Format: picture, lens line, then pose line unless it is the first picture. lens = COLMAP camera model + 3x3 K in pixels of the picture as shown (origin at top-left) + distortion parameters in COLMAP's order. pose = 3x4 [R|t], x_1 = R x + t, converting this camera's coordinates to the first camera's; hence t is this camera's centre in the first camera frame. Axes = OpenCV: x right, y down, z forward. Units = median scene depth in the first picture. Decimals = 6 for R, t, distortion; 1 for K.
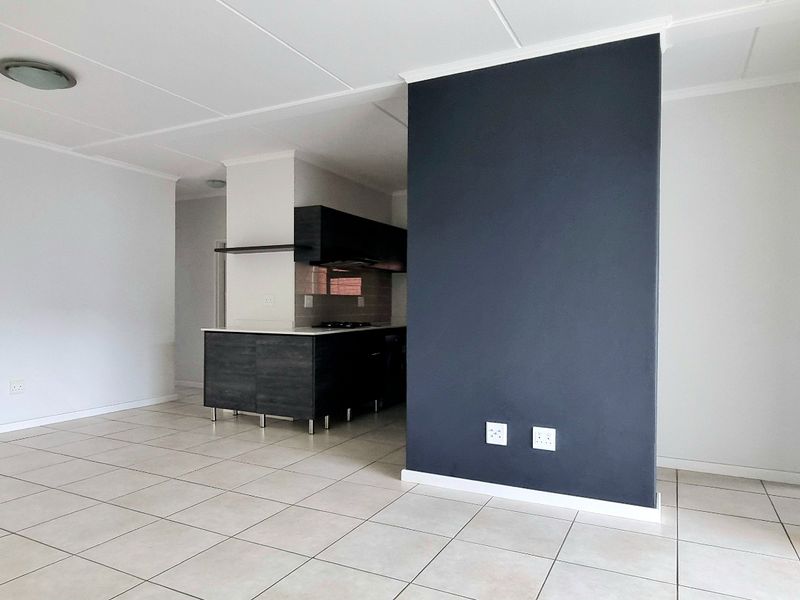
lens RADIAL K [[546.9, 0, 396.1], [0, 546.9, 301.1], [0, 0, 1]] dist [0.000831, 0.003077]
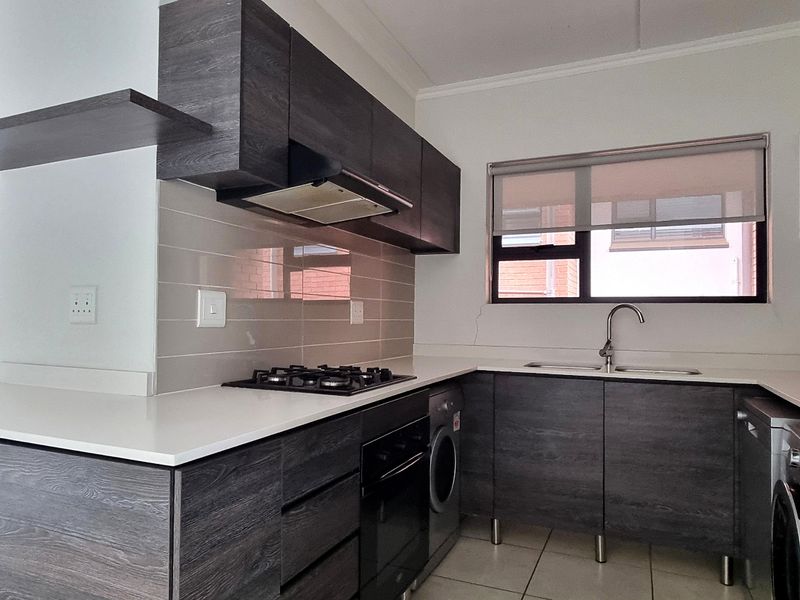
lens RADIAL K [[546.9, 0, 392.7], [0, 546.9, 305.1], [0, 0, 1]] dist [0.000831, 0.003077]
pose [[0.998815, 0.006320, 0.048254, -0.071950], [-0.005458, 0.999824, -0.017965, 0.004207], [-0.048359, 0.017680, 0.998674, 0.730479]]
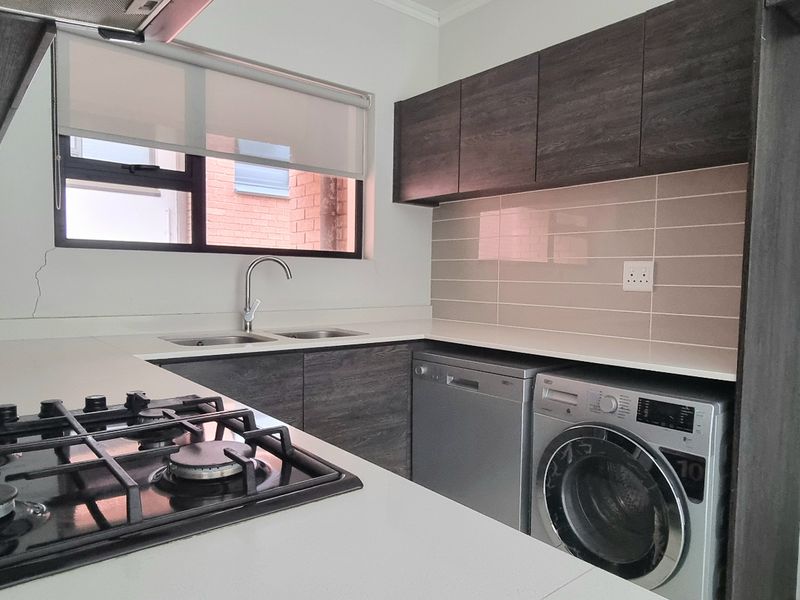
lens RADIAL K [[546.9, 0, 396.6], [0, 546.9, 305.9], [0, 0, 1]] dist [0.000831, 0.003077]
pose [[0.383329, -0.056997, 0.921851, -0.202271], [-0.024246, 0.997129, 0.071733, -0.002596], [-0.923293, -0.049848, 0.380847, 1.013699]]
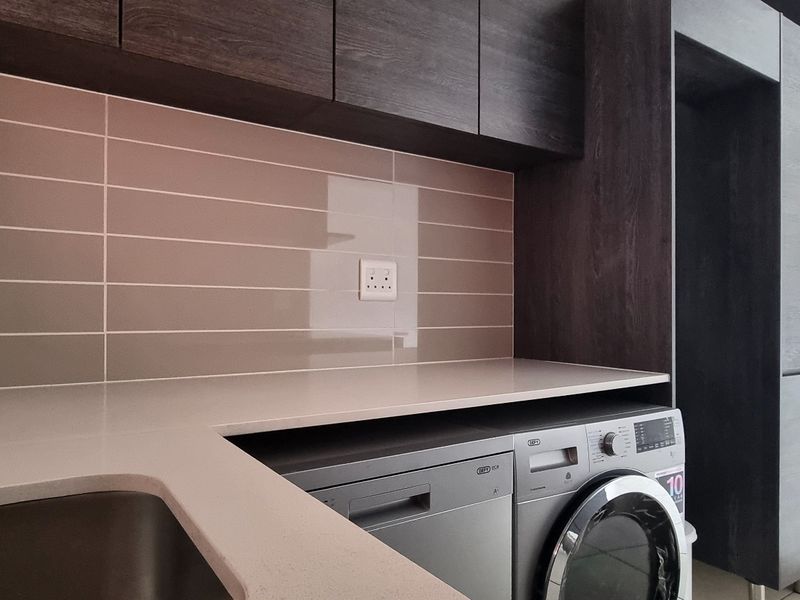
lens RADIAL K [[546.9, 0, 399.4], [0, 546.9, 304.7], [0, 0, 1]] dist [0.000831, 0.003077]
pose [[-0.869761, -0.005621, 0.493440, 0.119597], [-0.017941, 0.999634, -0.020236, 0.022112], [-0.493146, -0.026453, -0.869544, 1.287811]]
